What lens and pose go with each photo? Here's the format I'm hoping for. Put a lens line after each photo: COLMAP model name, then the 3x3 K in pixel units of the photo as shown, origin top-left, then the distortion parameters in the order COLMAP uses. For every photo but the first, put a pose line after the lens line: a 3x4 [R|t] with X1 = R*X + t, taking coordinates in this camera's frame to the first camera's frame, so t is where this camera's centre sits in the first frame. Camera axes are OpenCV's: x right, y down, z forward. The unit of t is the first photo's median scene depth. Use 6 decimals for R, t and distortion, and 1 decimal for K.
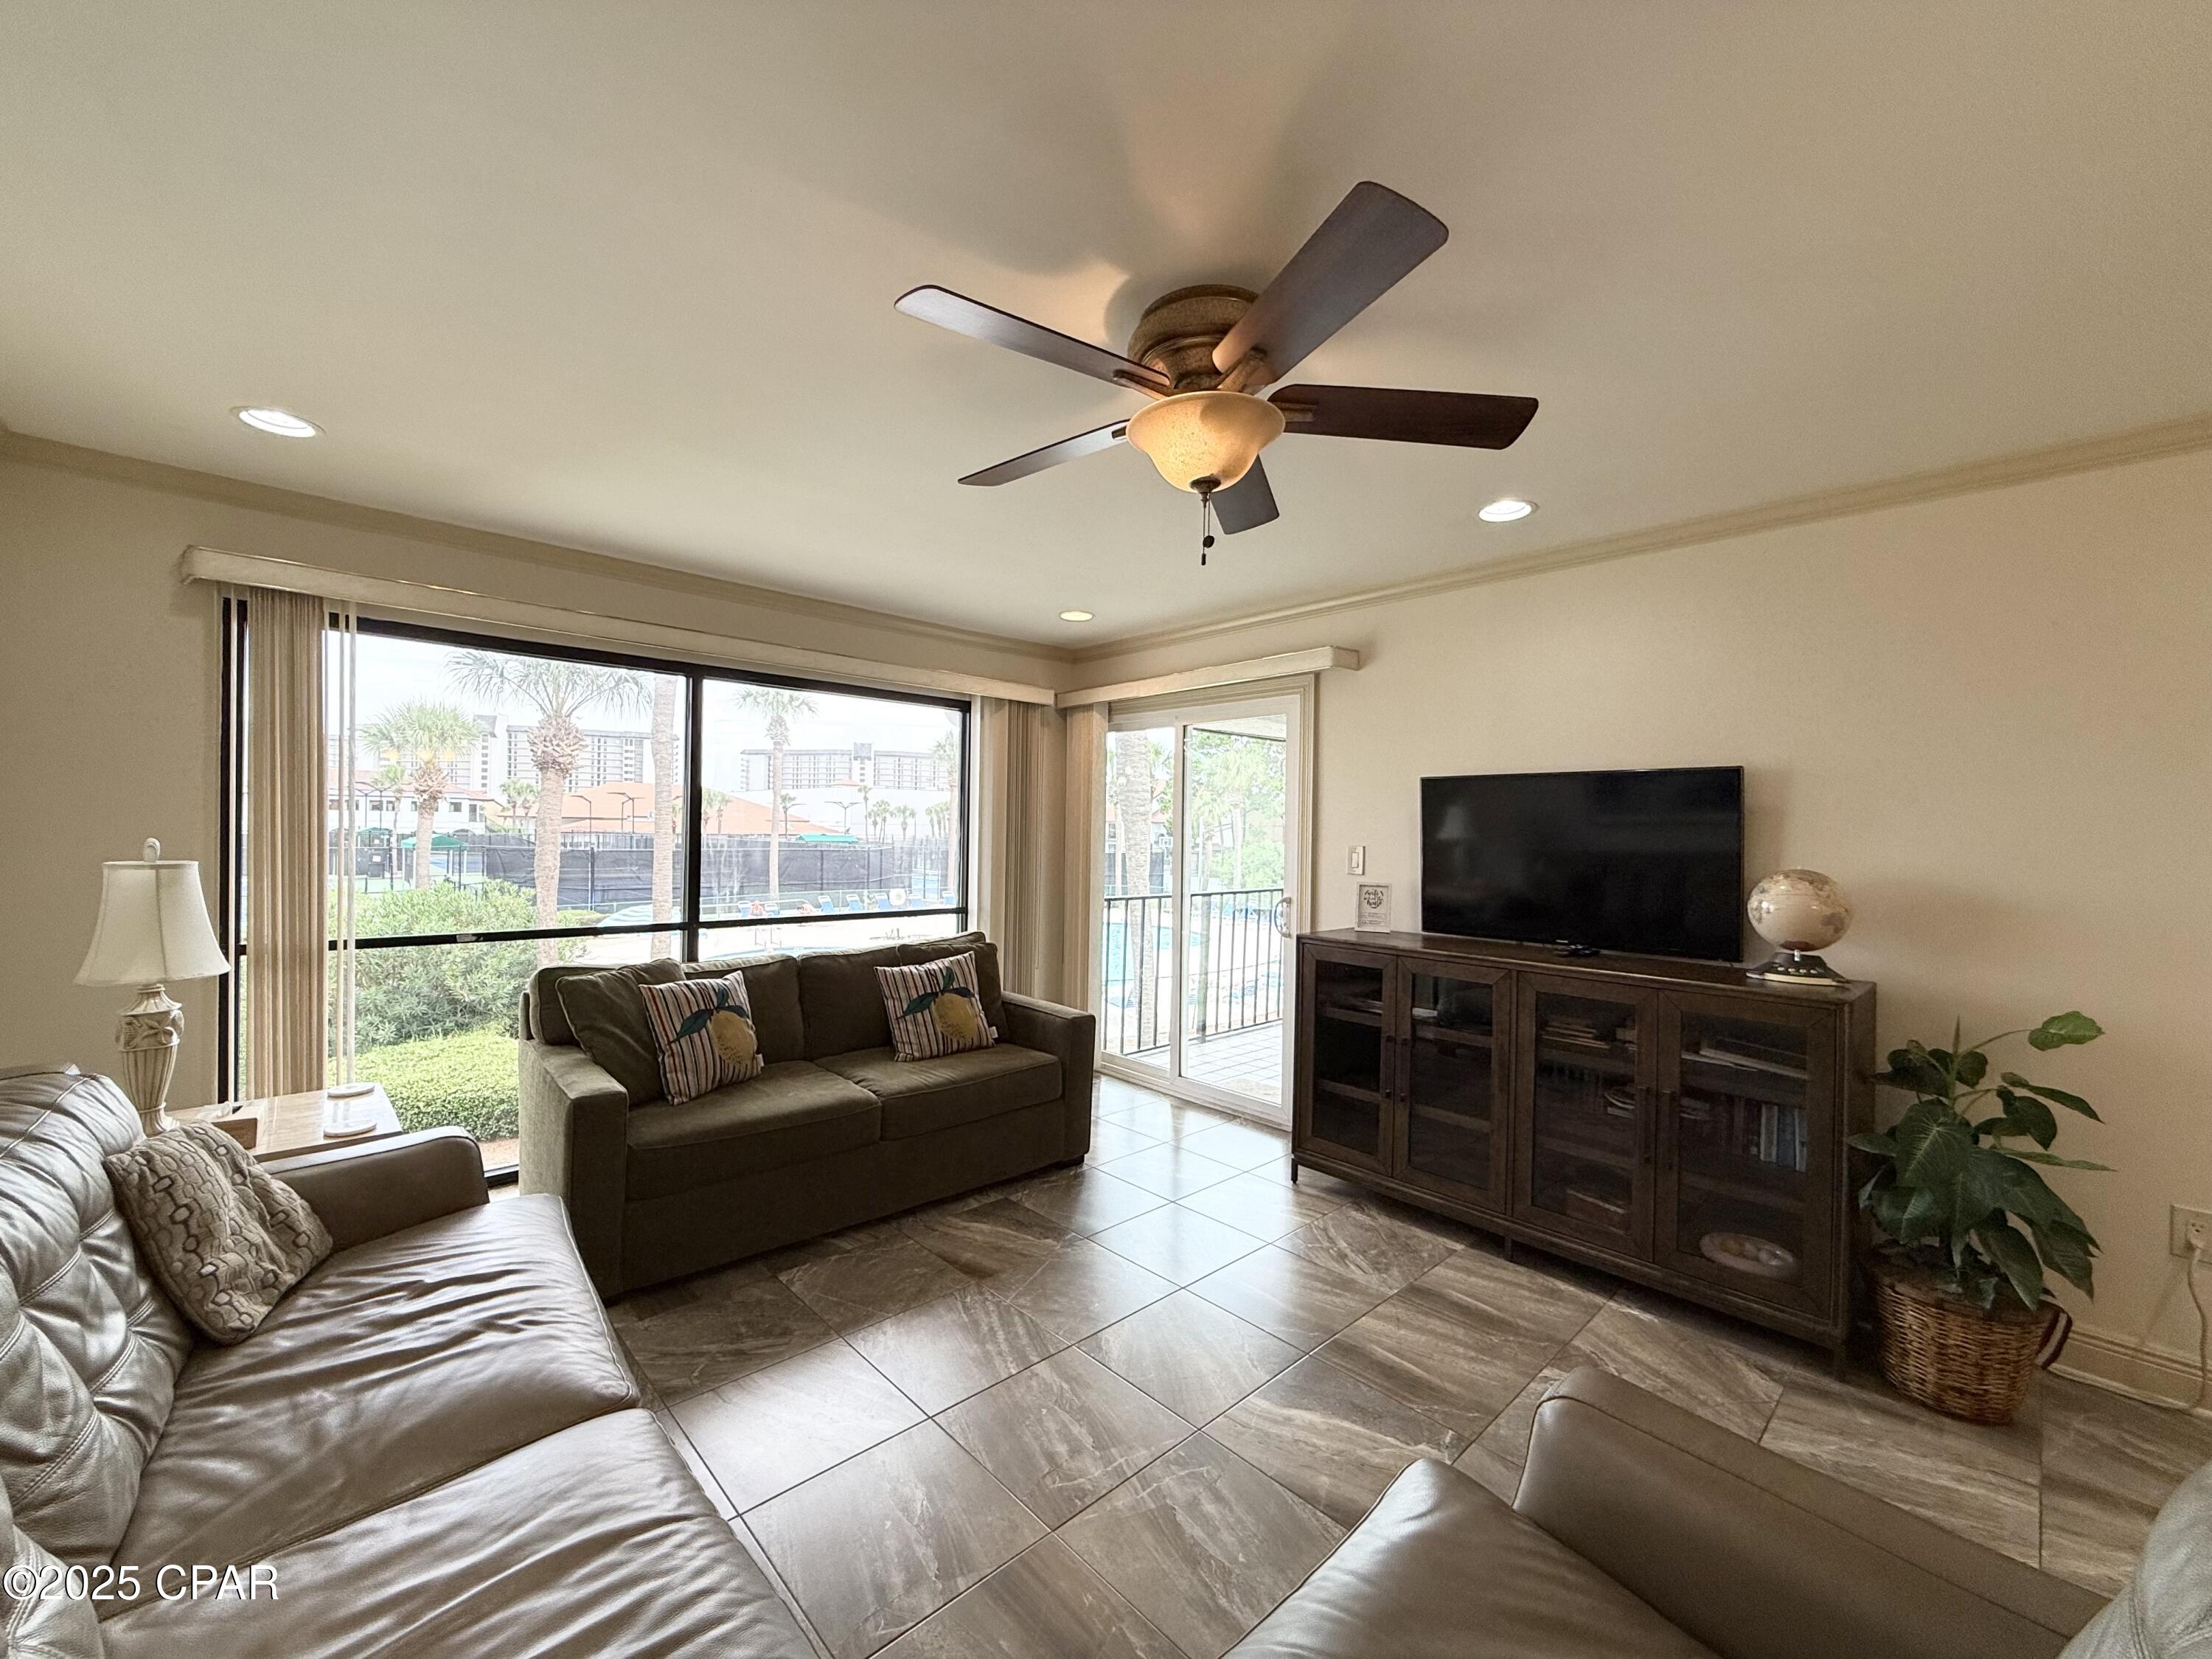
lens RADIAL K [[881.8, 0, 1099.4], [0, 881.8, 829.3], [0, 0, 1]] dist [-0.000889, -0.000069]
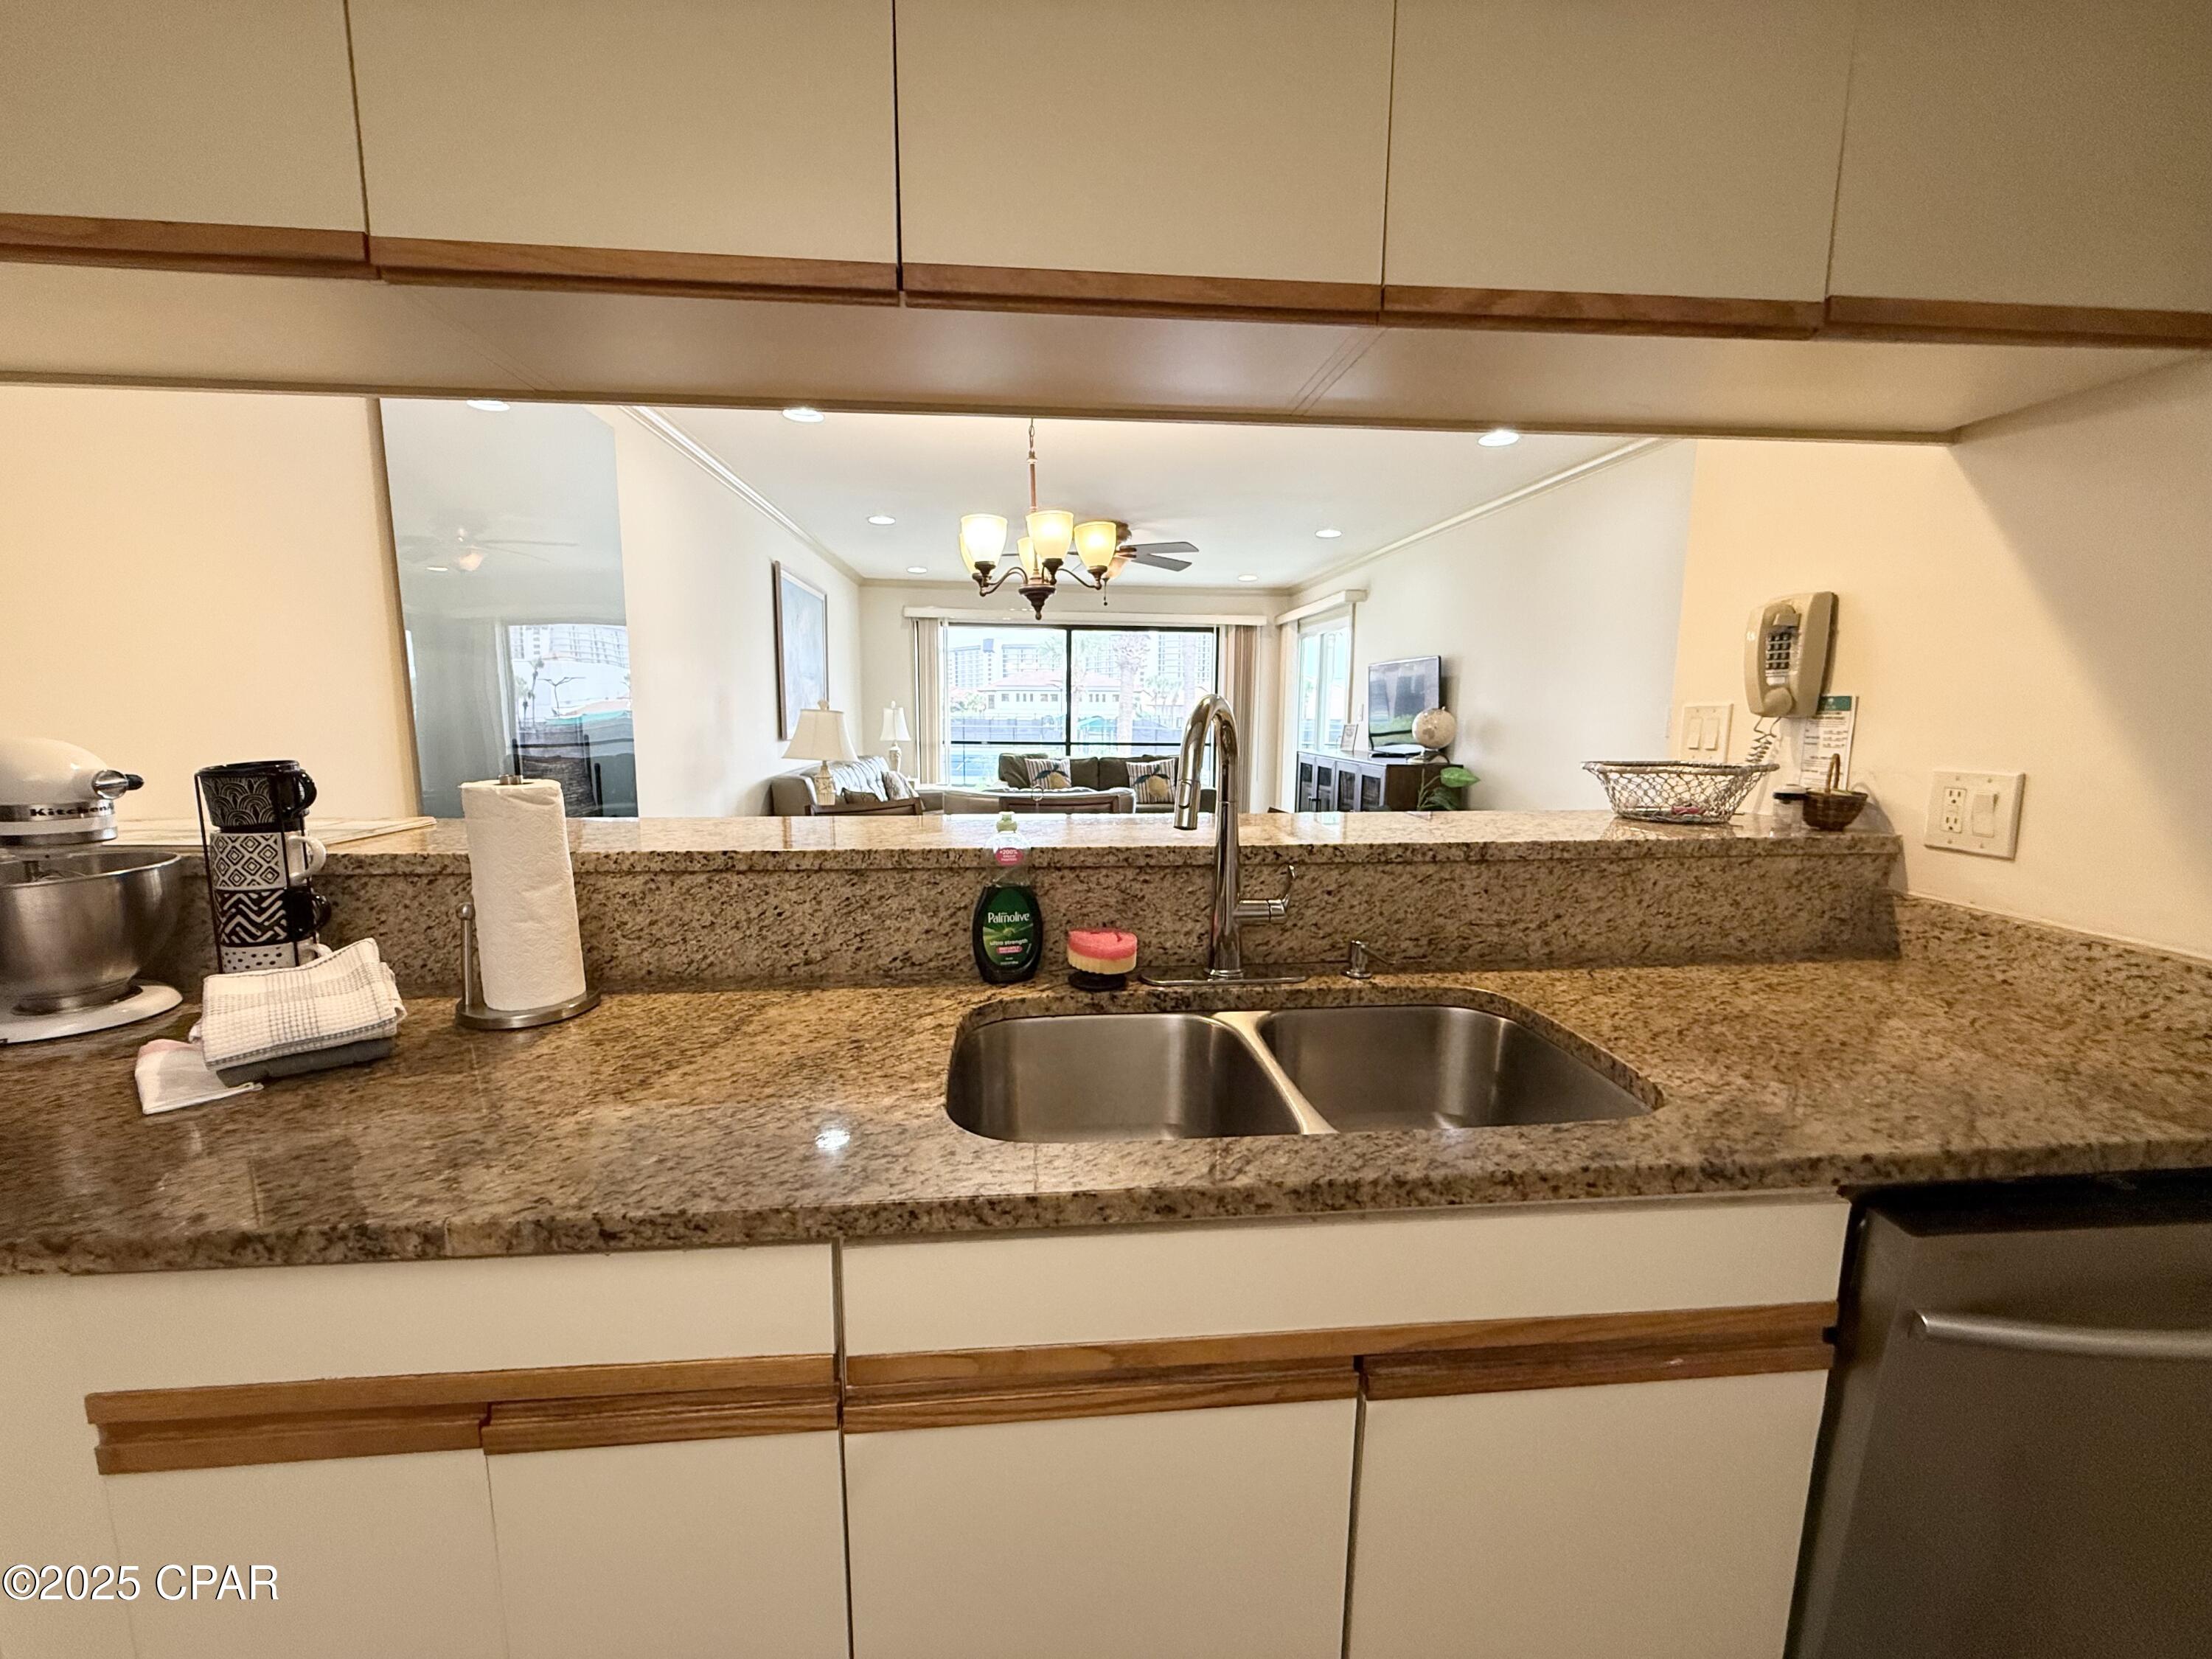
lens RADIAL K [[881.8, 0, 1099.4], [0, 881.8, 829.3], [0, 0, 1]] dist [-0.000889, -0.000069]
pose [[0.790731, 0.073879, -0.607690, 1.323598], [0.004018, 0.992043, 0.125834, 0.058283], [0.612151, -0.101943, 0.784142, -0.989668]]
